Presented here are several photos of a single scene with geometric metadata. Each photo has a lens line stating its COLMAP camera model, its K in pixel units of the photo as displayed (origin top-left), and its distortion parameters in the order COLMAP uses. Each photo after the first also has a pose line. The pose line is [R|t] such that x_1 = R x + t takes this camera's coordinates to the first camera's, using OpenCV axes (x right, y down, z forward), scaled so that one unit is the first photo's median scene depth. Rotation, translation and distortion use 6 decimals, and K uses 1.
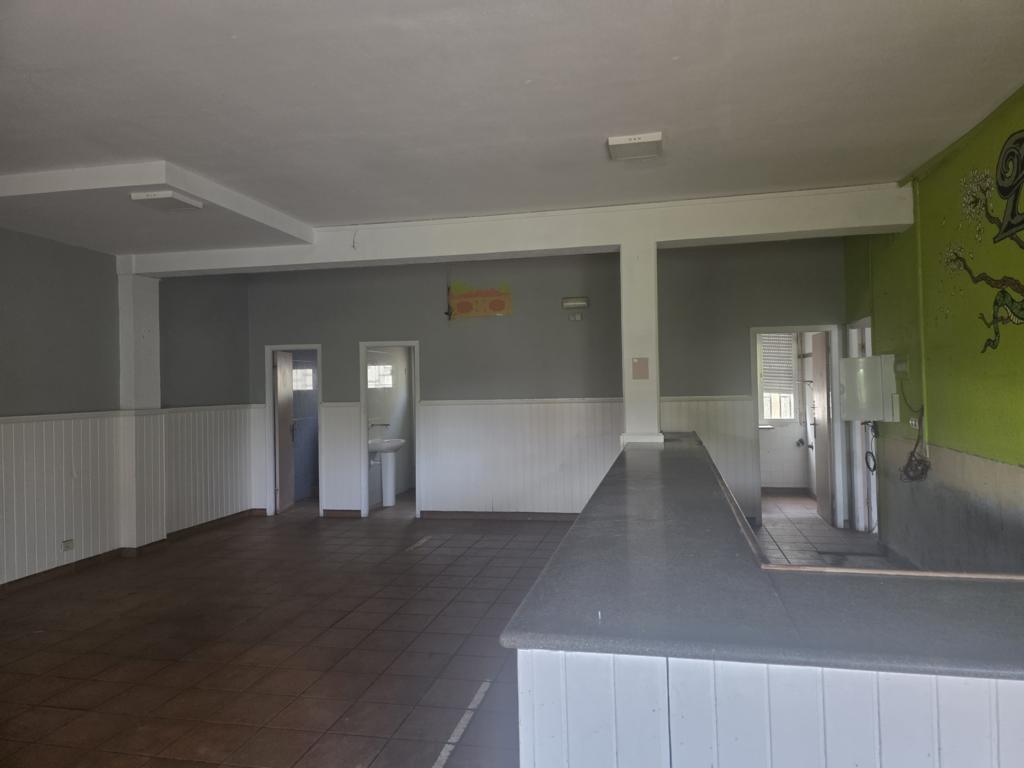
lens RADIAL K [[683.1, 0, 512.0], [0, 683.1, 384.0], [0, 0, 1]] dist [0.049407, -0.001386]
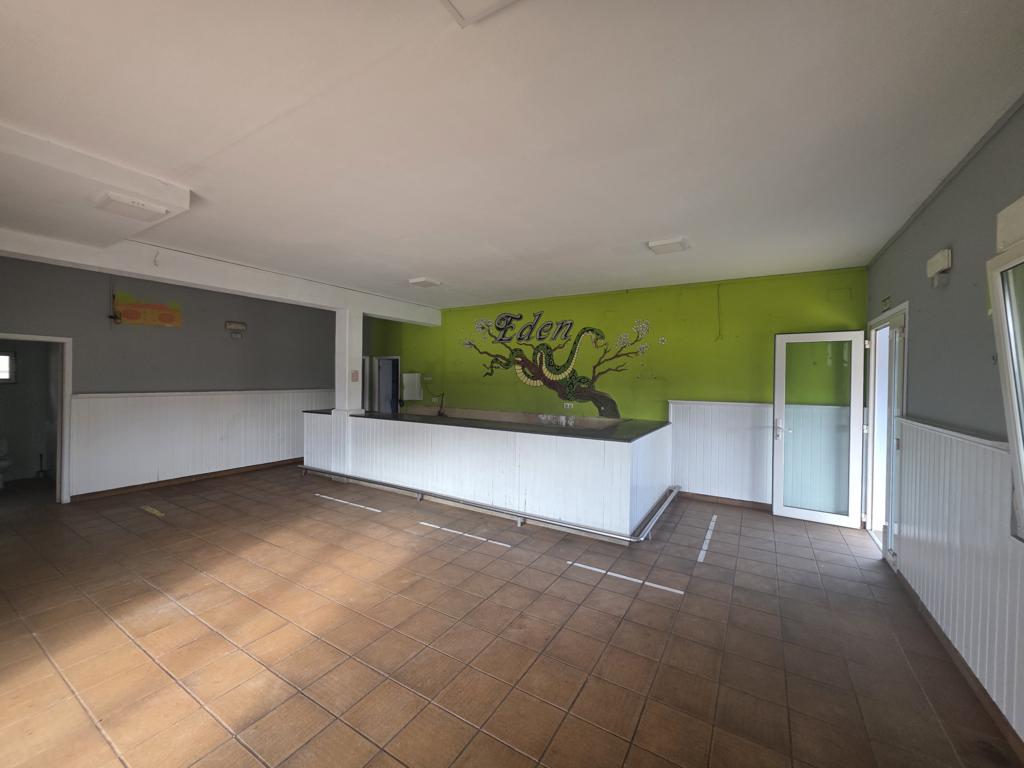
lens RADIAL K [[410.4, 0, 513.6], [0, 410.4, 381.4], [0, 0, 1]] dist [0.000139, -0.000011]
pose [[0.344890, 0.025654, 0.938292, -0.744257], [-0.021148, 0.999585, -0.019556, 0.006605], [-0.938405, -0.013098, 0.345290, 0.181206]]
